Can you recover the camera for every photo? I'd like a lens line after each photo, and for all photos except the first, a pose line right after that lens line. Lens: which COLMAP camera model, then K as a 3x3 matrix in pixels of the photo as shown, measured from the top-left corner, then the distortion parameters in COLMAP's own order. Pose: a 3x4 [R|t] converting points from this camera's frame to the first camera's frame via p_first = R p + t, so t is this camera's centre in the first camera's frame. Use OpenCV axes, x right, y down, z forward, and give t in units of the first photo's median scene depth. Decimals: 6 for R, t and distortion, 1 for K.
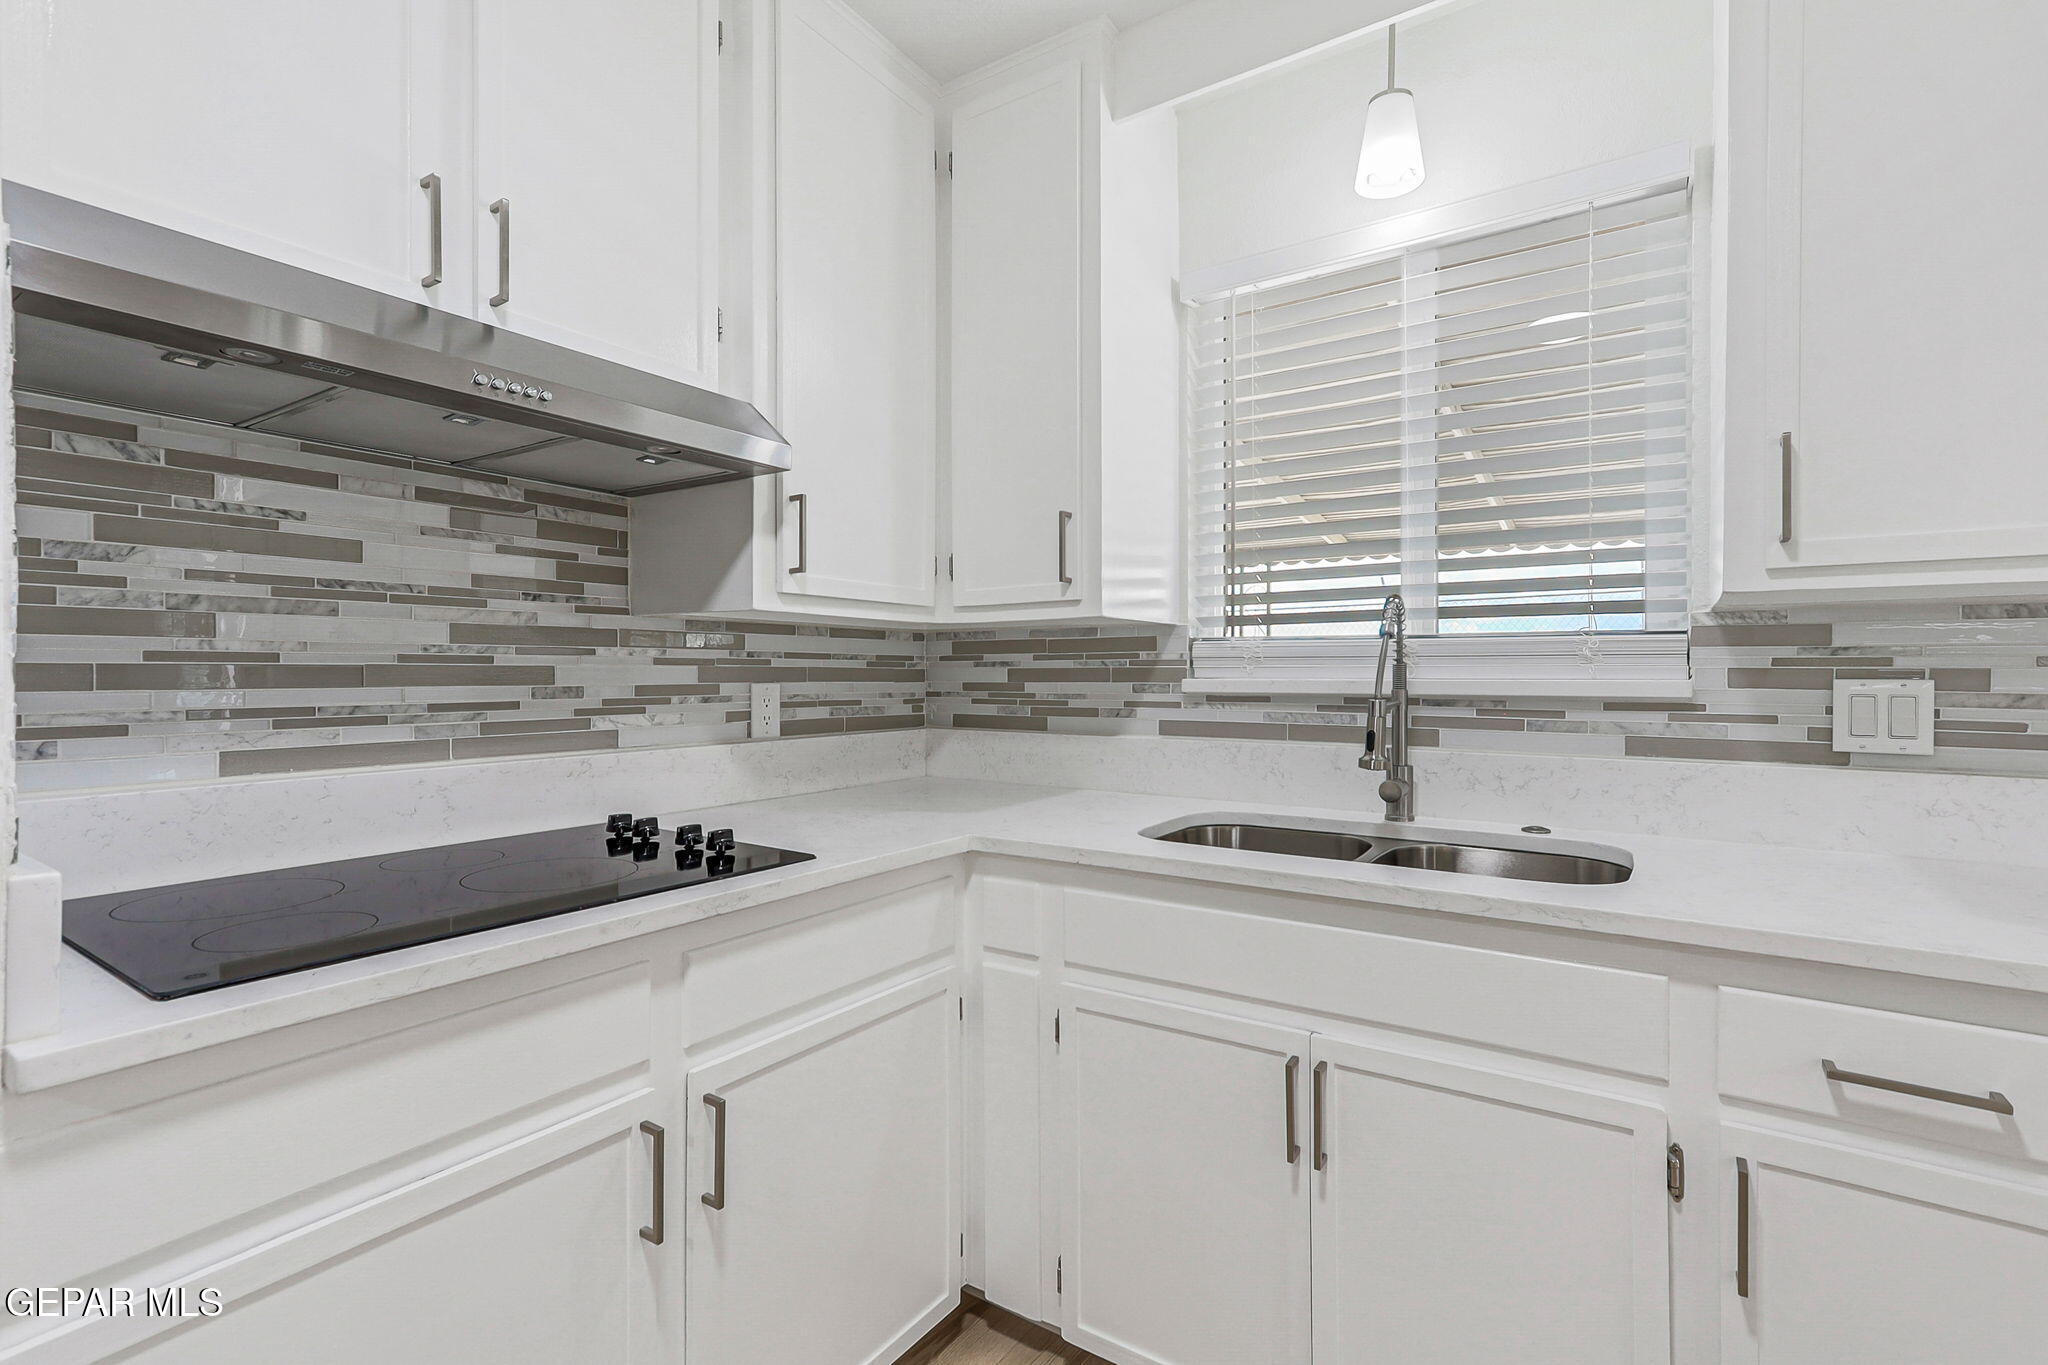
lens RADIAL K [[944.4, 0, 1023.6], [0, 944.4, 677.8], [0, 0, 1]] dist [-0.000037, 0.002465]
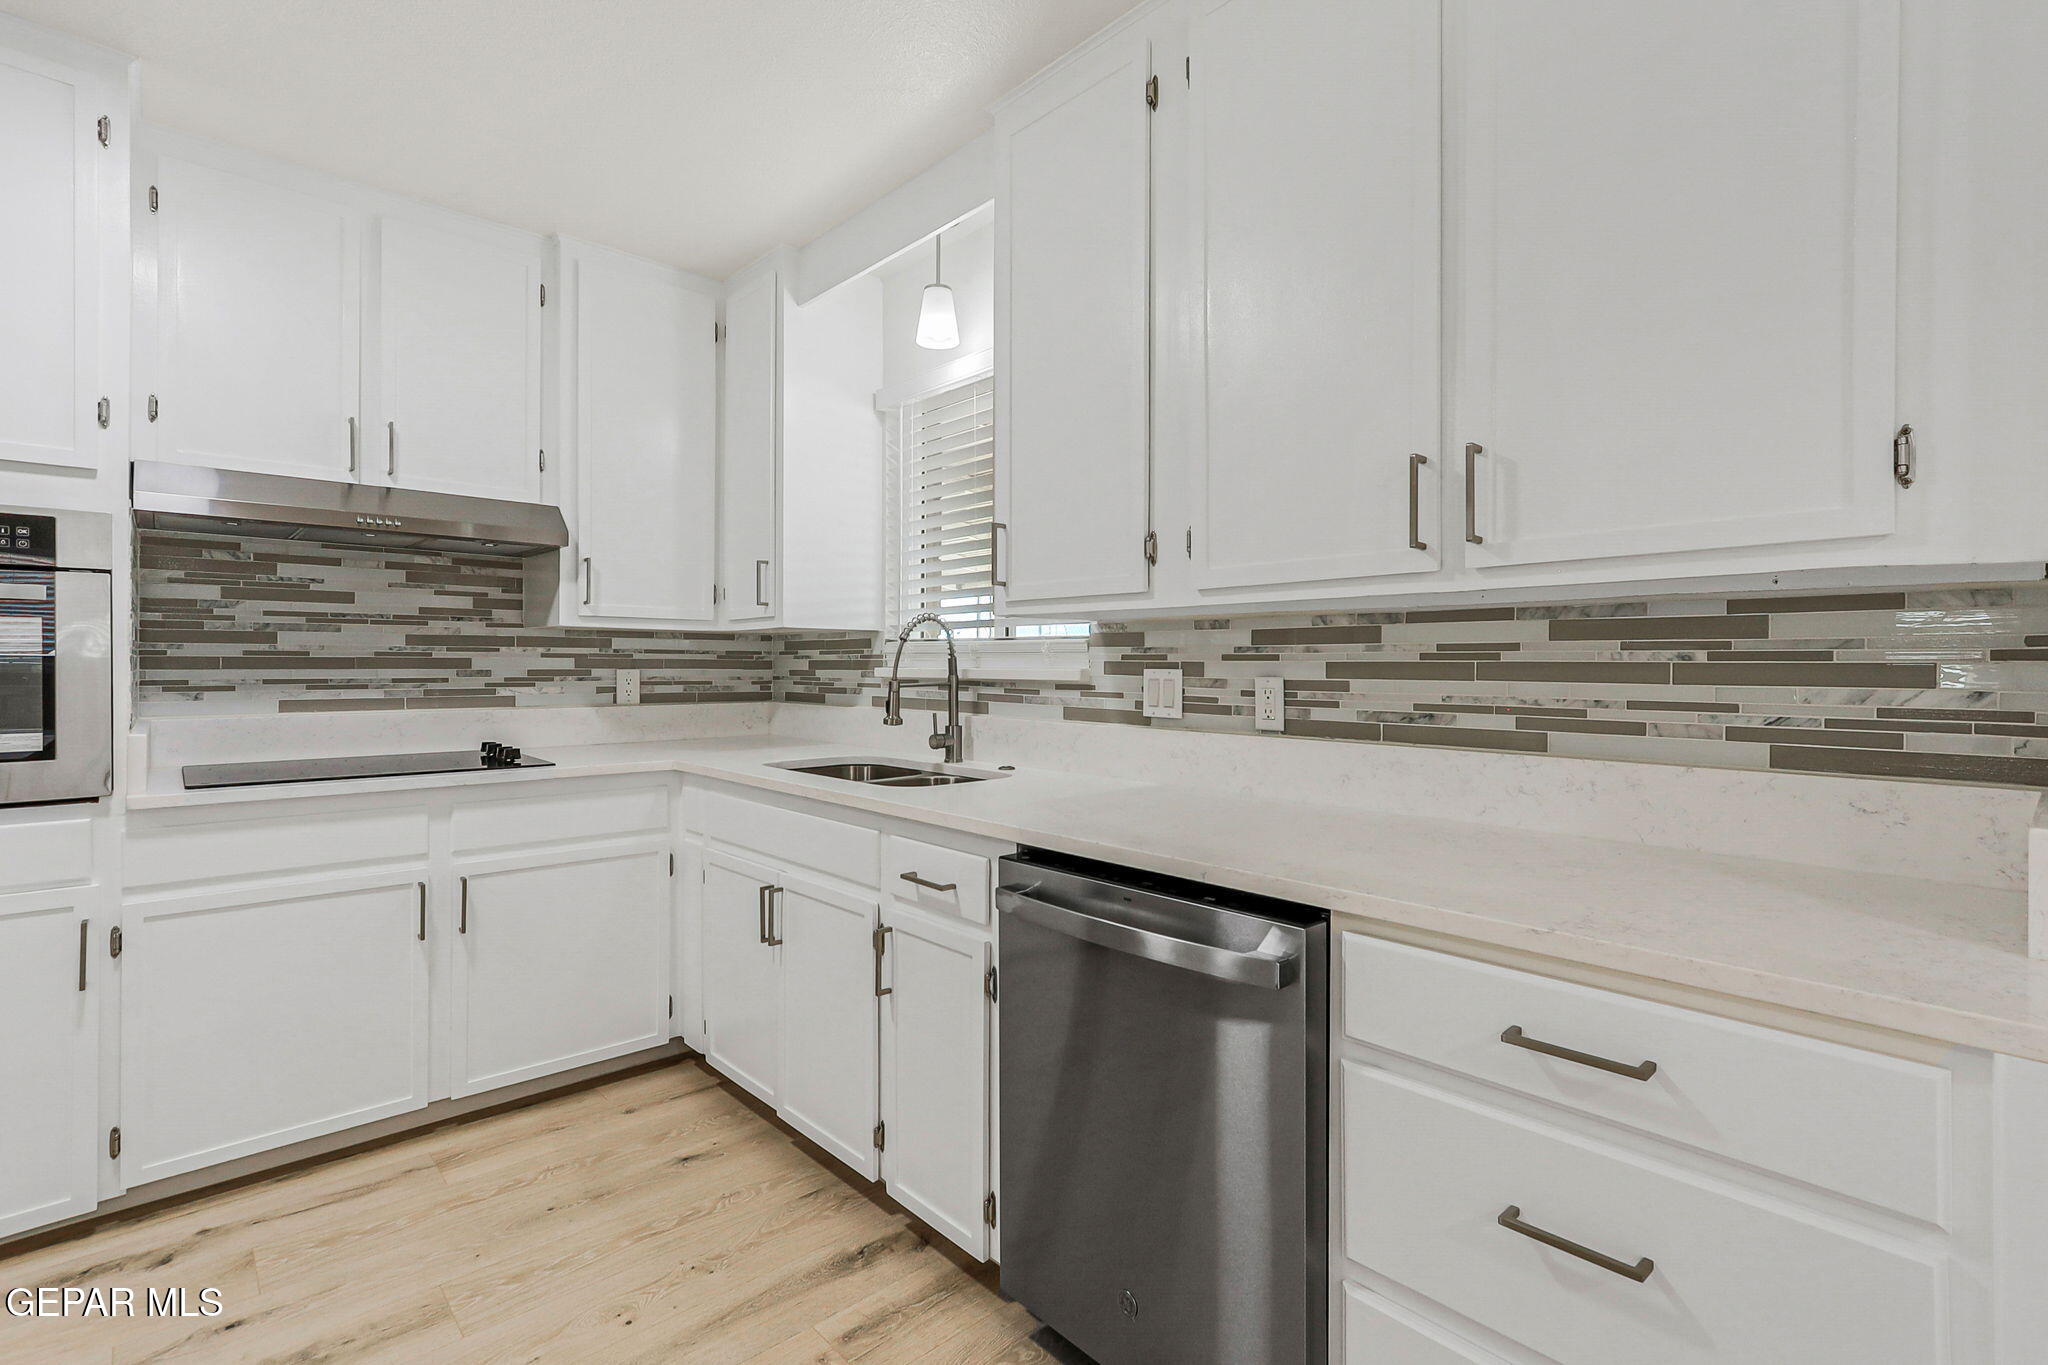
lens RADIAL K [[944.4, 0, 1019.8], [0, 944.4, 665.9], [0, 0, 1]] dist [-0.000037, 0.002465]
pose [[0.972942, 0.004324, -0.231008, 0.951728], [-0.005188, 0.999982, -0.003131, 0.002244], [0.230990, 0.004245, 0.972947, -0.494161]]
